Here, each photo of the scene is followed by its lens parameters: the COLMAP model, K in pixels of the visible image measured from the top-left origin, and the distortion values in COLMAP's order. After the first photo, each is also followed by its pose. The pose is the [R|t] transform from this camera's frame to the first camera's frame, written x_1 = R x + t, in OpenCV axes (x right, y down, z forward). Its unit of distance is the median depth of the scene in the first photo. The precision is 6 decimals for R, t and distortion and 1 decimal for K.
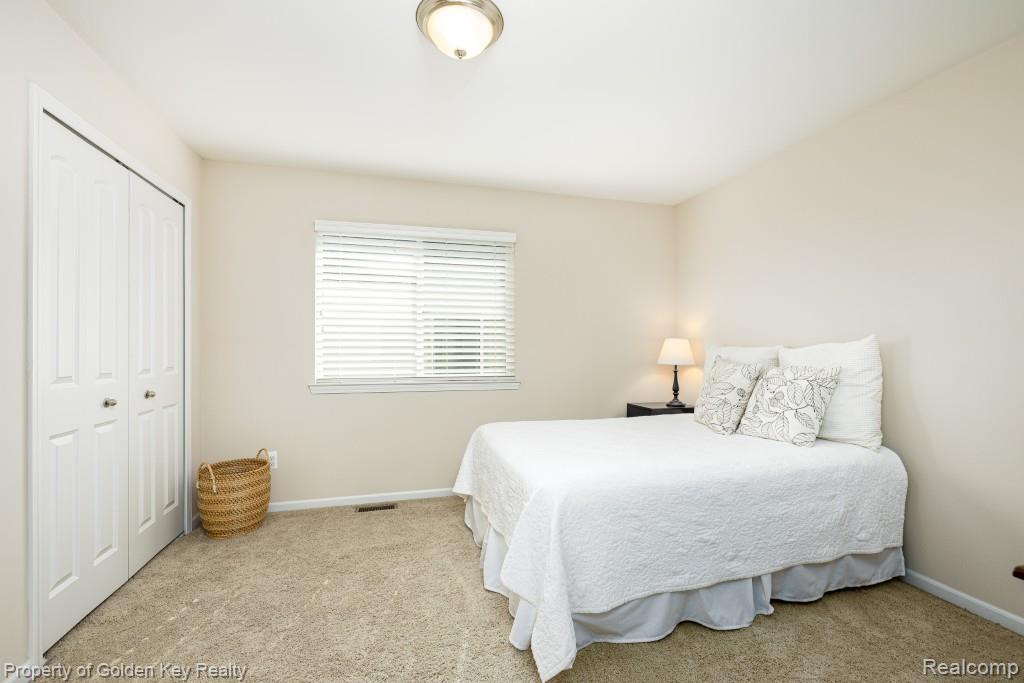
lens RADIAL K [[432.9, 0, 510.5], [0, 432.9, 349.2], [0, 0, 1]] dist [0.015836, 0.000108]
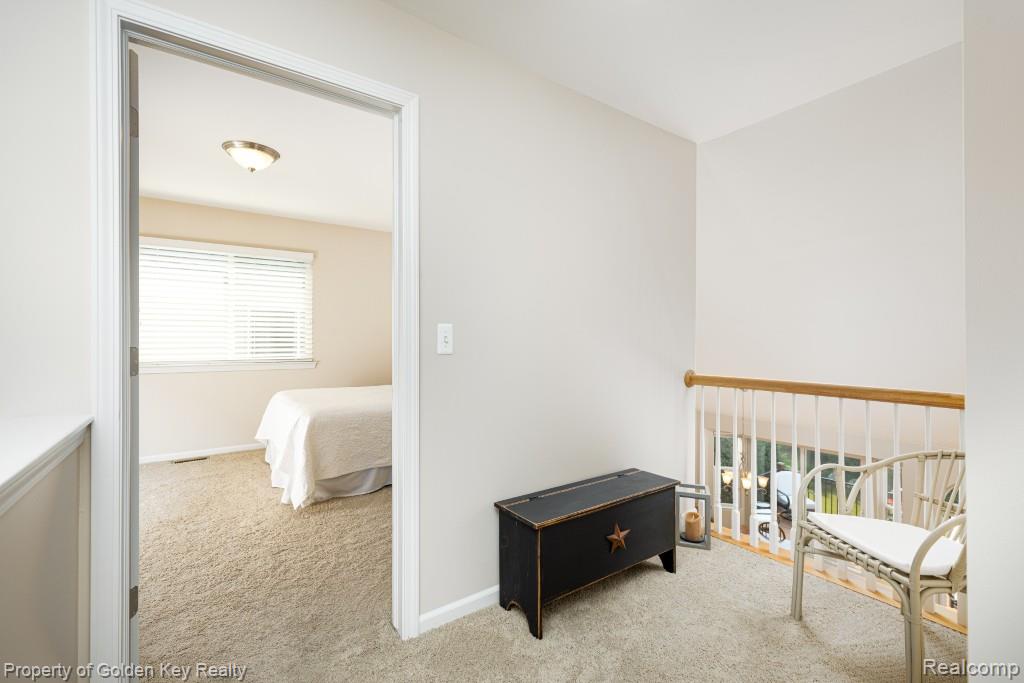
lens RADIAL K [[432.9, 0, 511.3], [0, 432.9, 333.3], [0, 0, 1]] dist [0.015836, 0.000108]
pose [[0.943890, 0.004025, 0.330236, 0.189334], [-0.004073, 0.999992, -0.000544, -0.020555], [-0.330236, -0.000831, 0.943898, -0.648163]]
